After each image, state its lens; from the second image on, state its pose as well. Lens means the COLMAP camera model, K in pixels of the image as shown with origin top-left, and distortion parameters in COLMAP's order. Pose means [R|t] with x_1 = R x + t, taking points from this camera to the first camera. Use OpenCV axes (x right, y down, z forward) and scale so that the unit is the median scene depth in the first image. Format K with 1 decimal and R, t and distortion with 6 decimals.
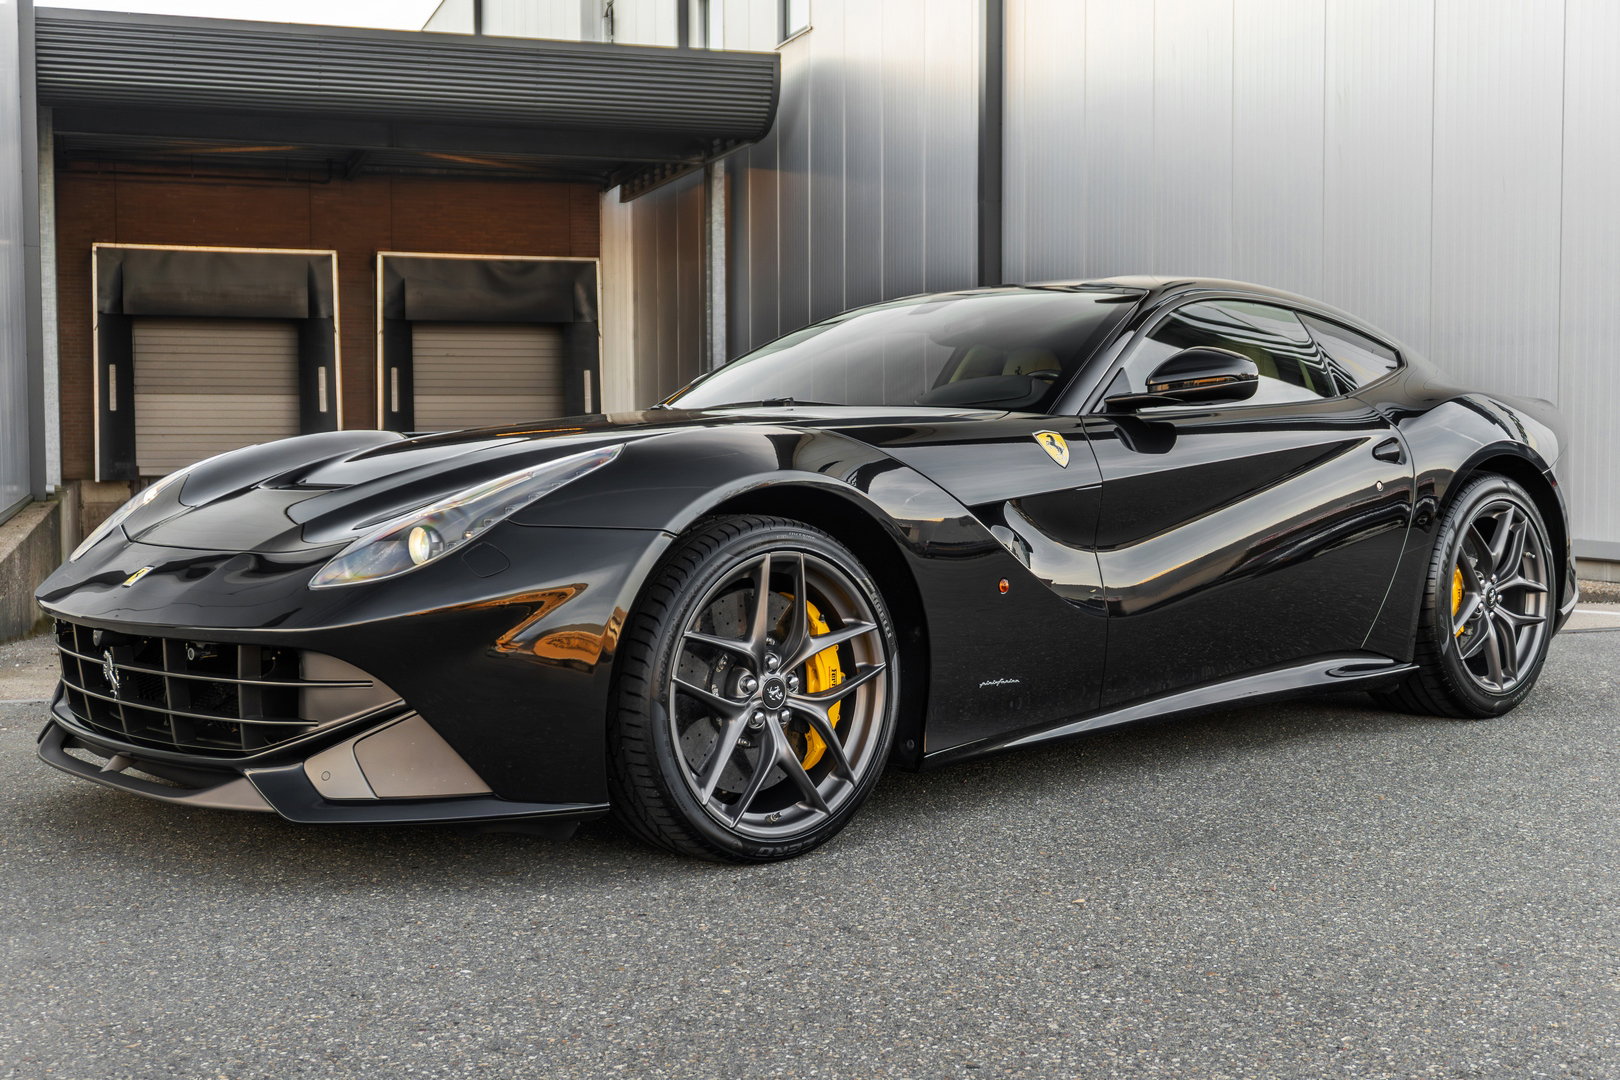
lens RADIAL K [[1945.6, 0, 829.0], [0, 1945.6, 546.6], [0, 0, 1]] dist [-0.060567, 0.367600]
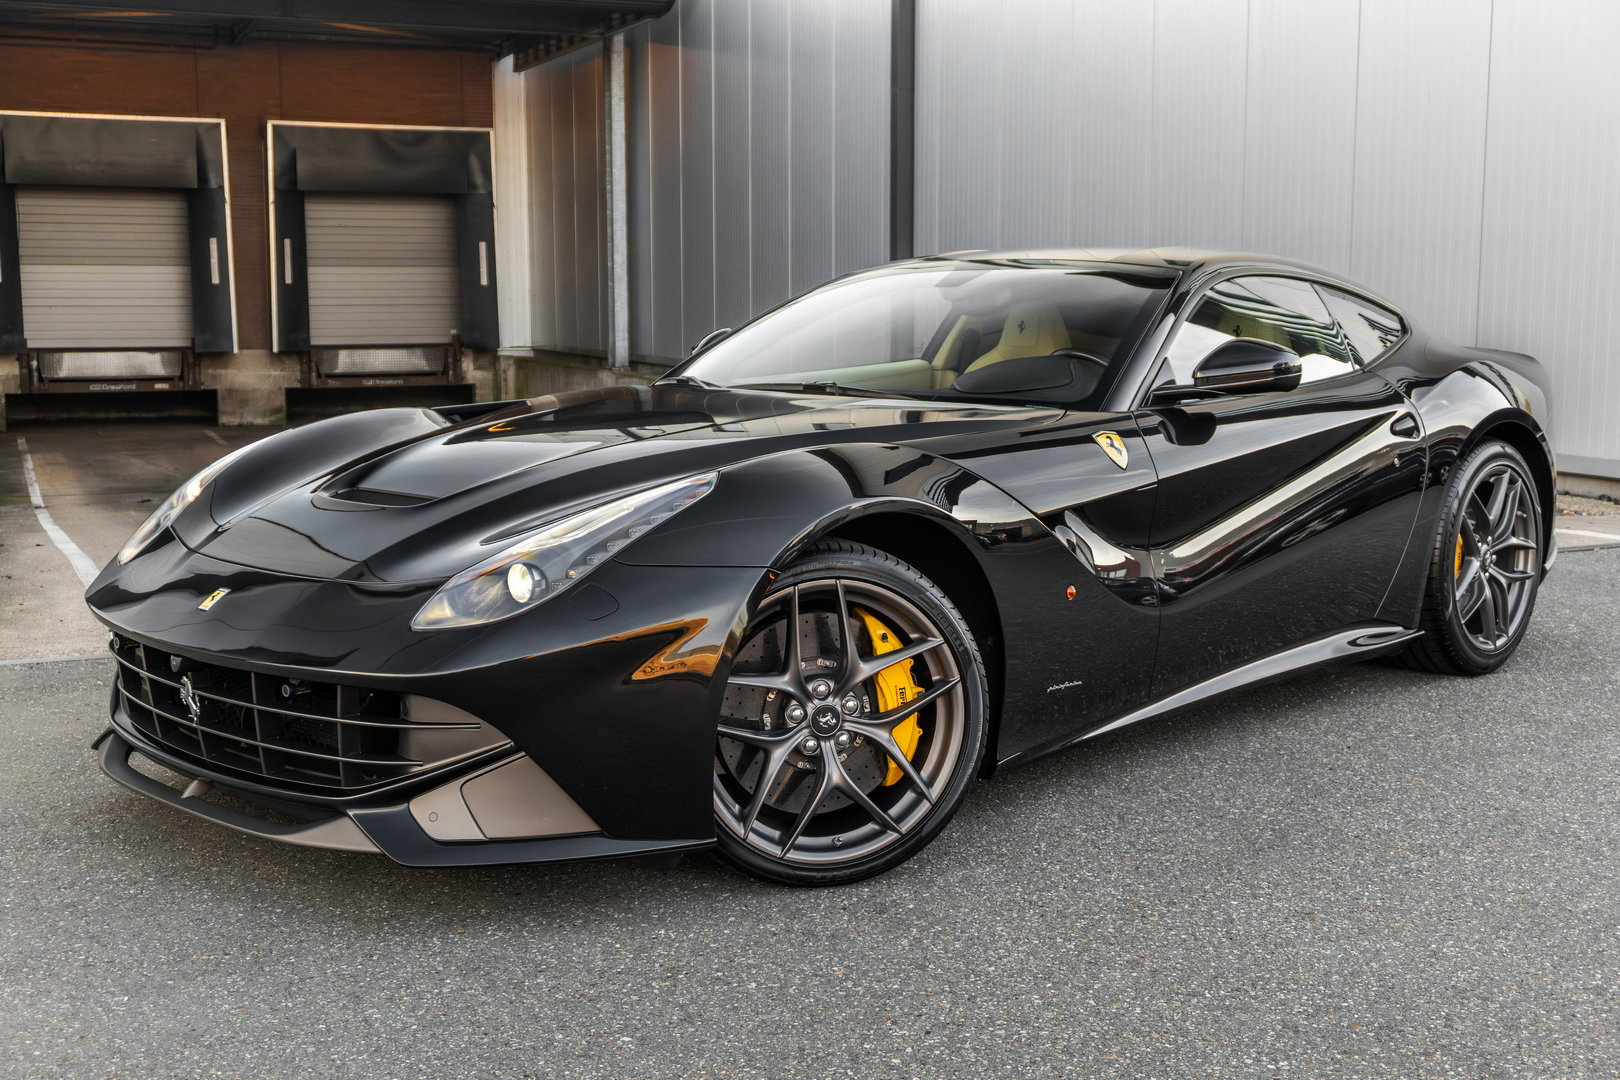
lens RADIAL K [[1897.8, 0, 810.0], [0, 1897.8, 540.0], [0, 0, 1]] dist [0.013808, 0.015992]
pose [[0.998199, -0.004828, 0.059797, -0.077049], [0.000277, 0.997117, 0.075884, -0.060251], [-0.059991, -0.075731, 0.995322, 0.019254]]
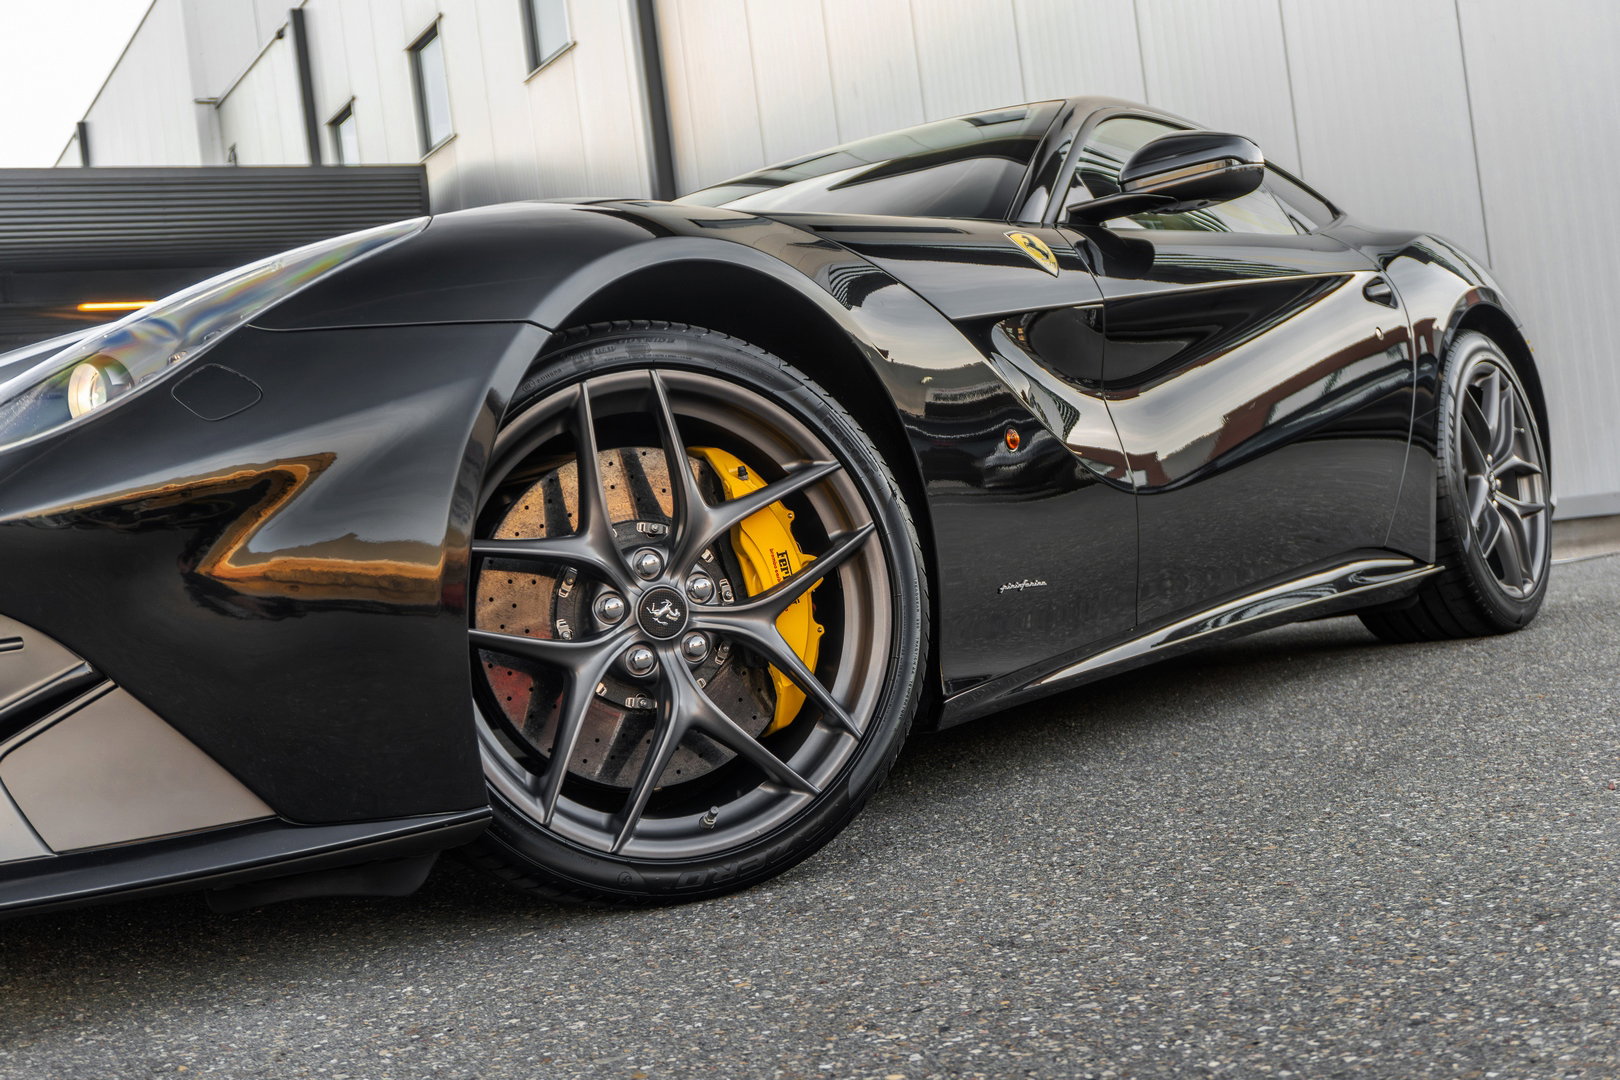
lens RADIAL K [[1897.8, 0, 810.0], [0, 1897.8, 540.0], [0, 0, 1]] dist [0.013808, 0.015992]
pose [[0.978998, -0.117780, 0.166404, -0.066022], [0.130424, 0.989180, -0.067180, 0.065337], [-0.156691, 0.087472, 0.983767, 0.276496]]
